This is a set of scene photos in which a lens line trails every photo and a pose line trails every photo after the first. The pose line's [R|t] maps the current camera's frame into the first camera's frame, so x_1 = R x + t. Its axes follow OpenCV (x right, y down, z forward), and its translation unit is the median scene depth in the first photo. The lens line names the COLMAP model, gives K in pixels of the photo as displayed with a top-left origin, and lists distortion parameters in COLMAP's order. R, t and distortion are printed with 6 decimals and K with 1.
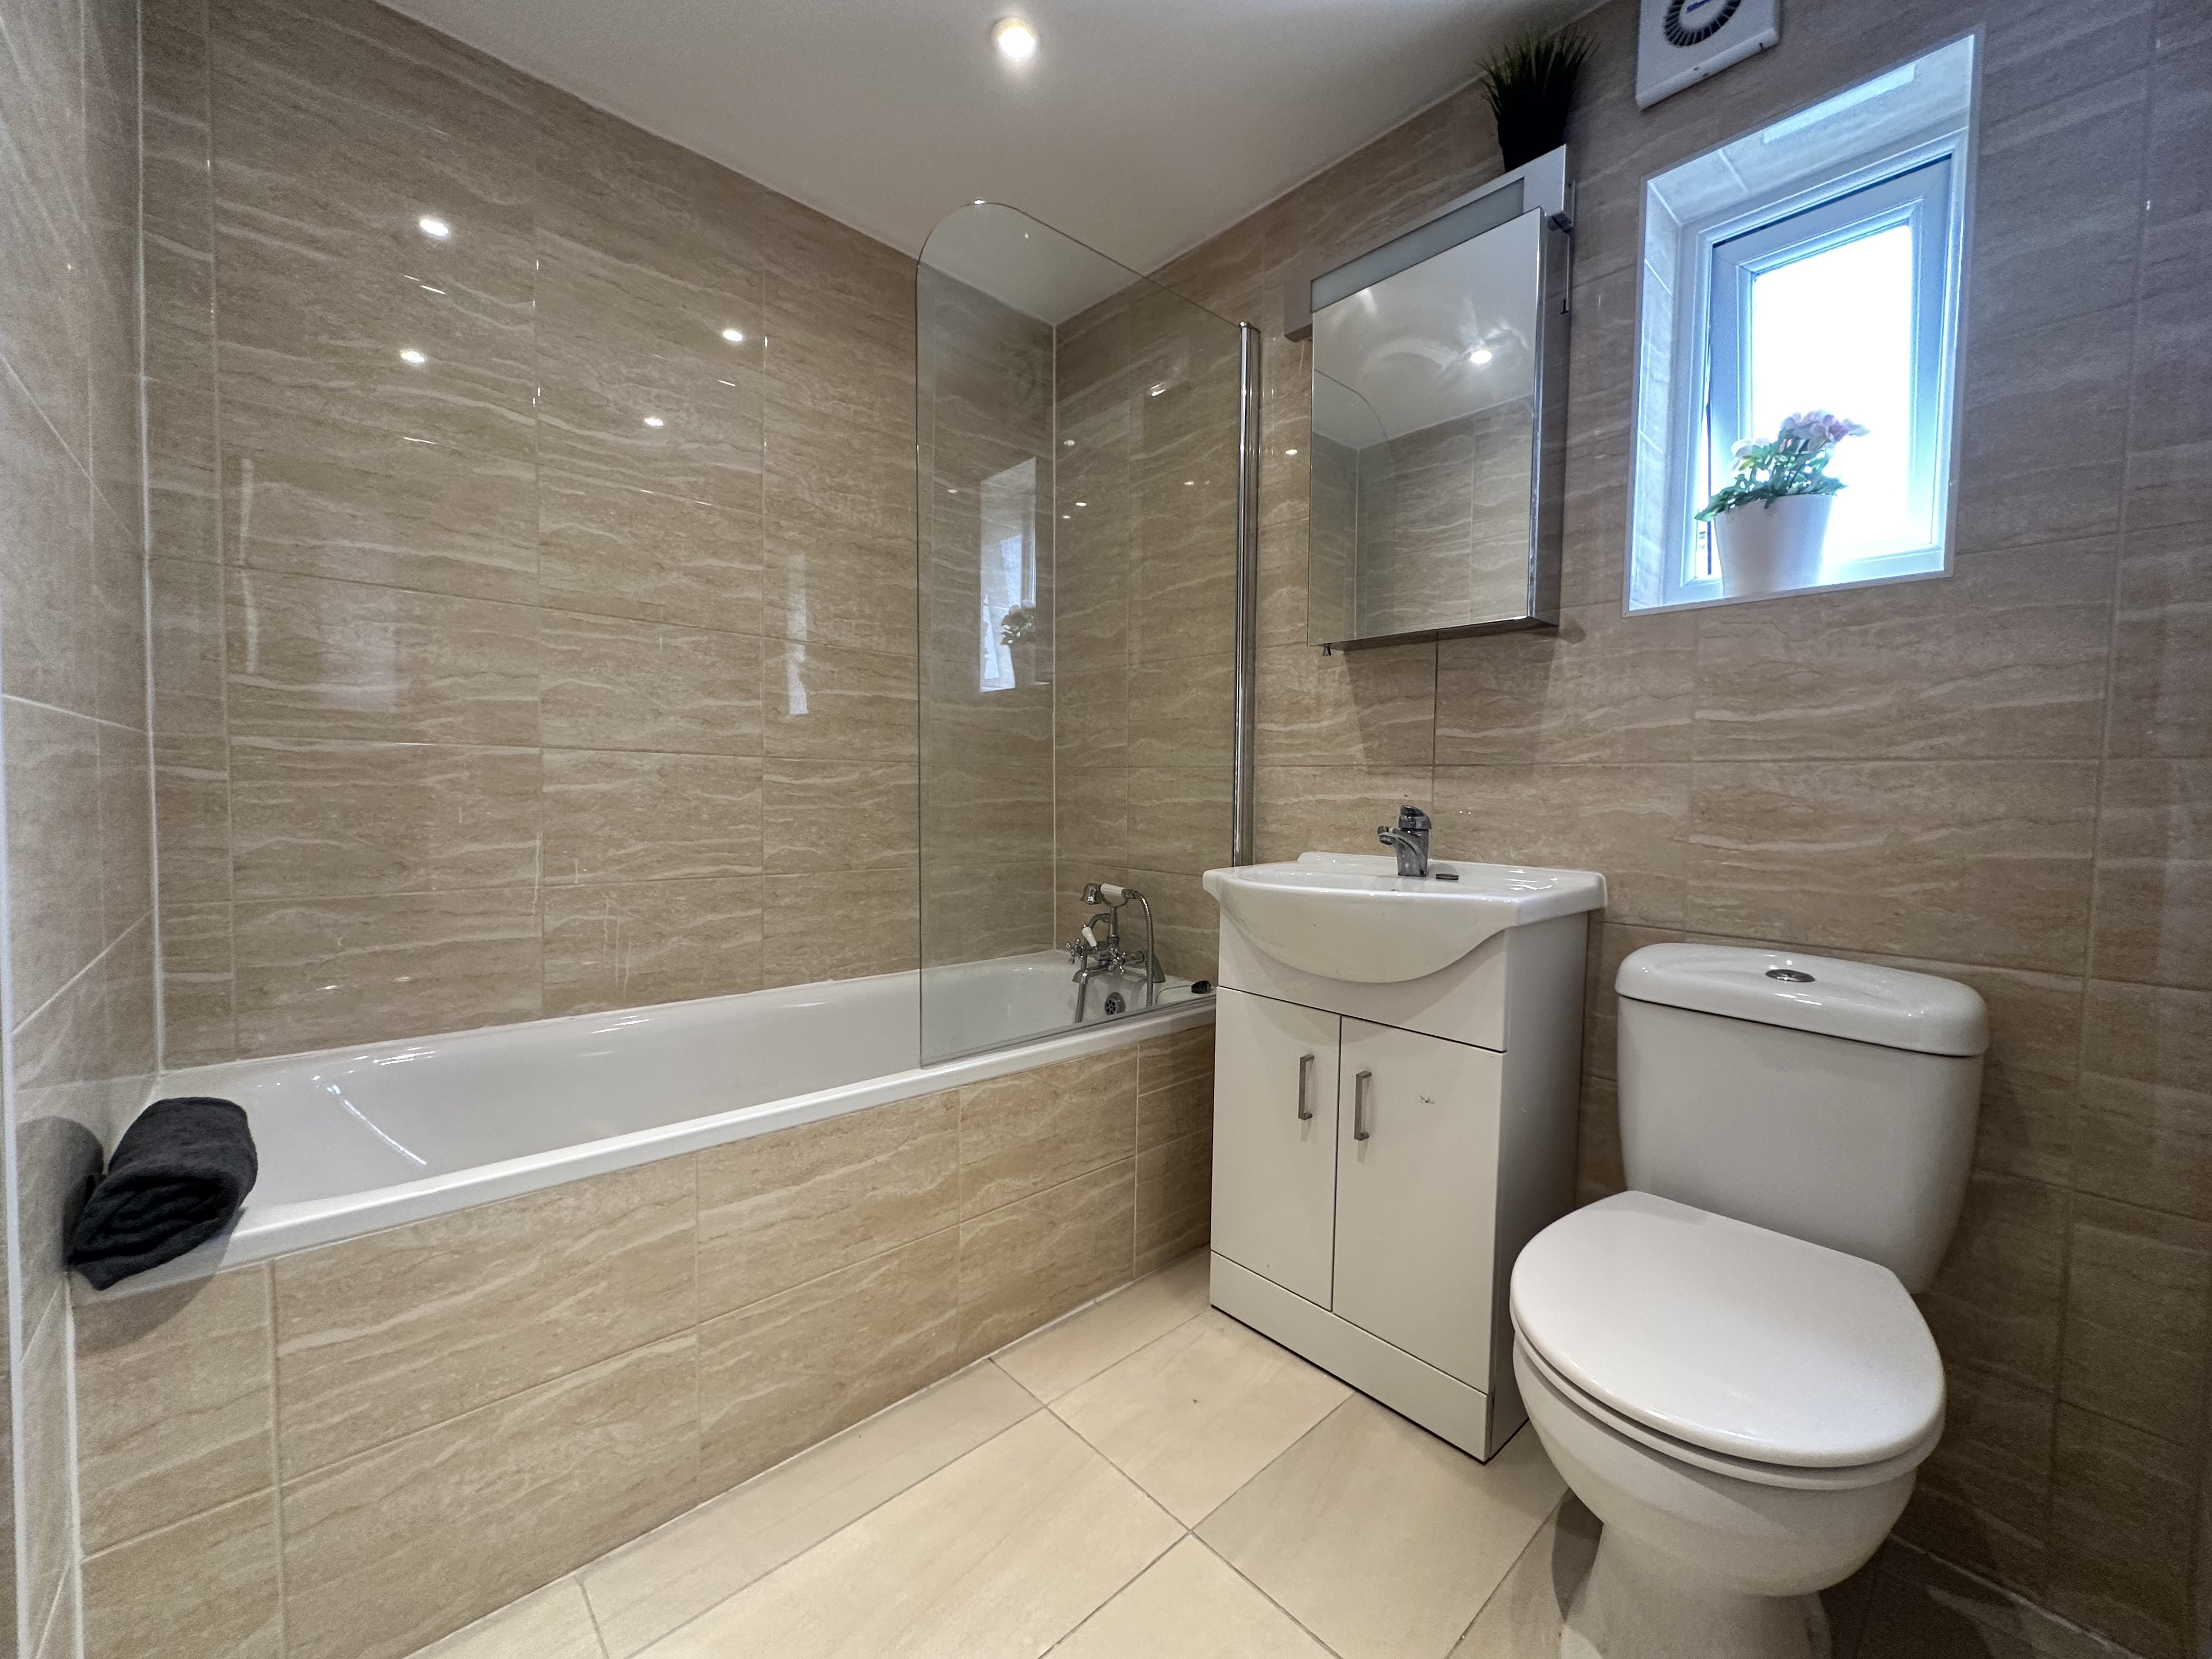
lens RADIAL K [[889.6, 0, 1107.3], [0, 889.6, 823.7], [0, 0, 1]] dist [0.000583, 0.000253]
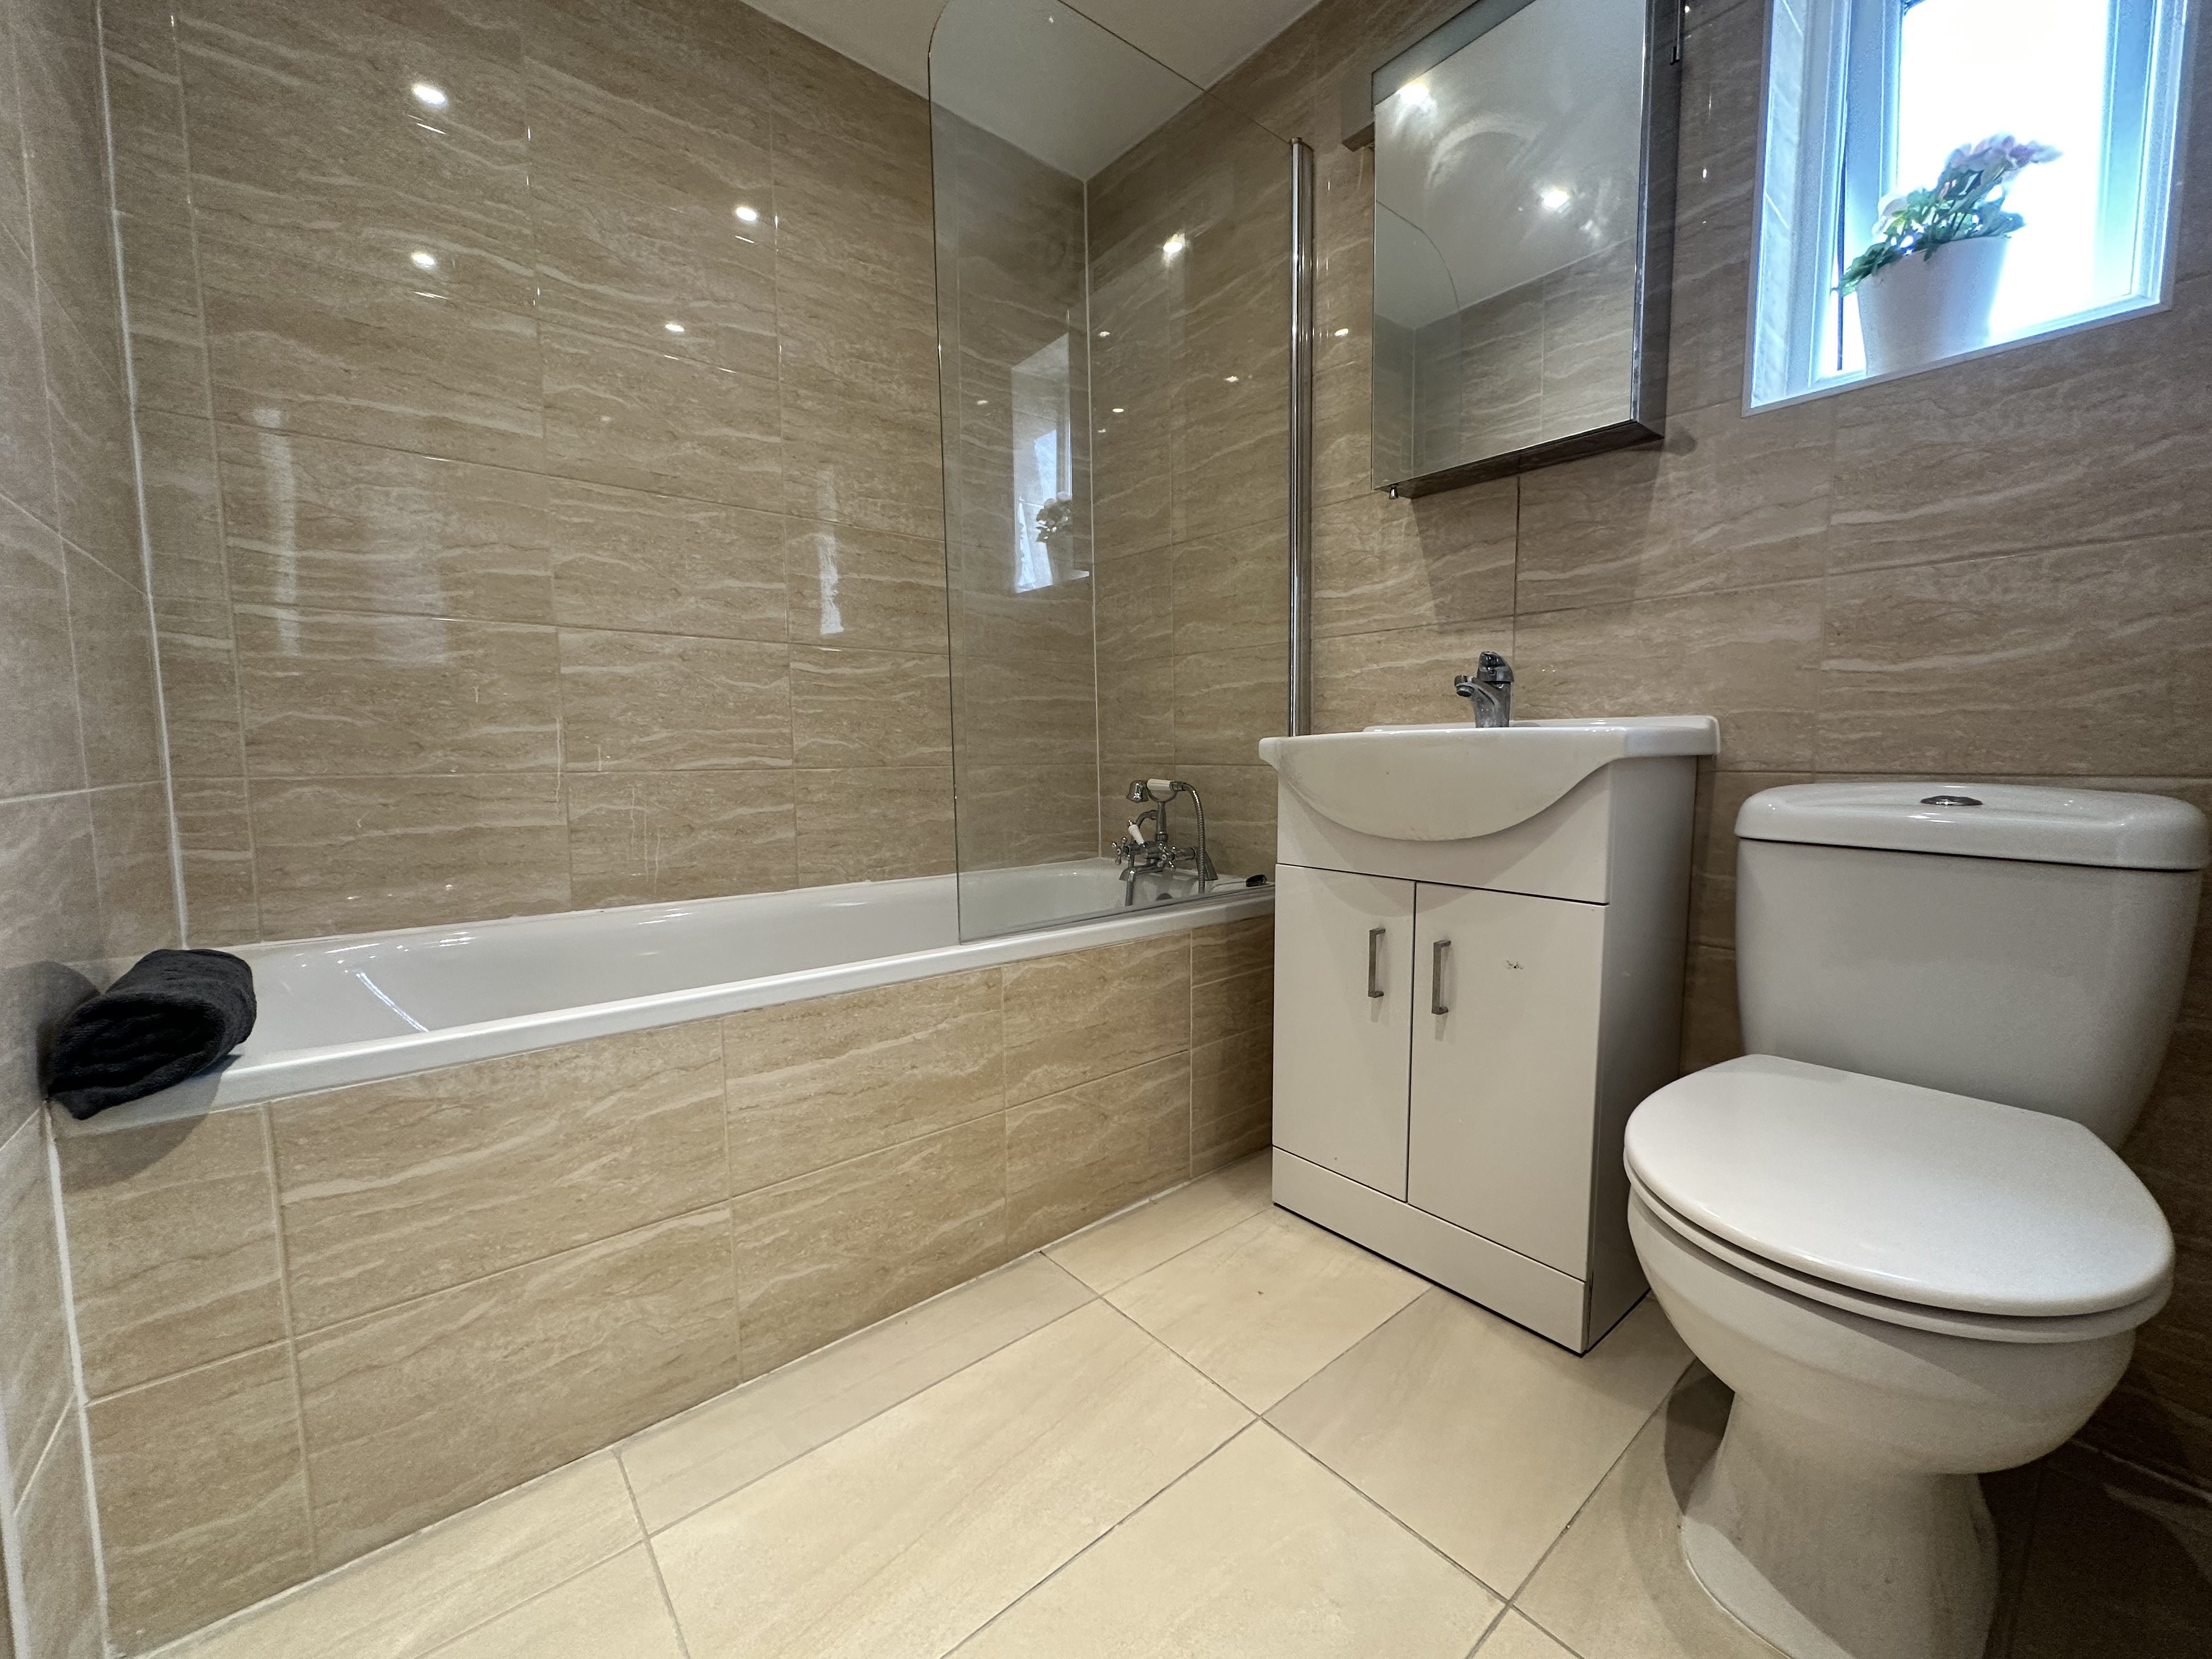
lens RADIAL K [[889.6, 0, 1106.6], [0, 889.6, 826.4], [0, 0, 1]] dist [0.000583, 0.000253]
pose [[0.998583, -0.018868, -0.049768, -0.006620], [0.021038, 0.998834, 0.043445, 0.117658], [0.048890, -0.044430, 0.997815, 0.082330]]
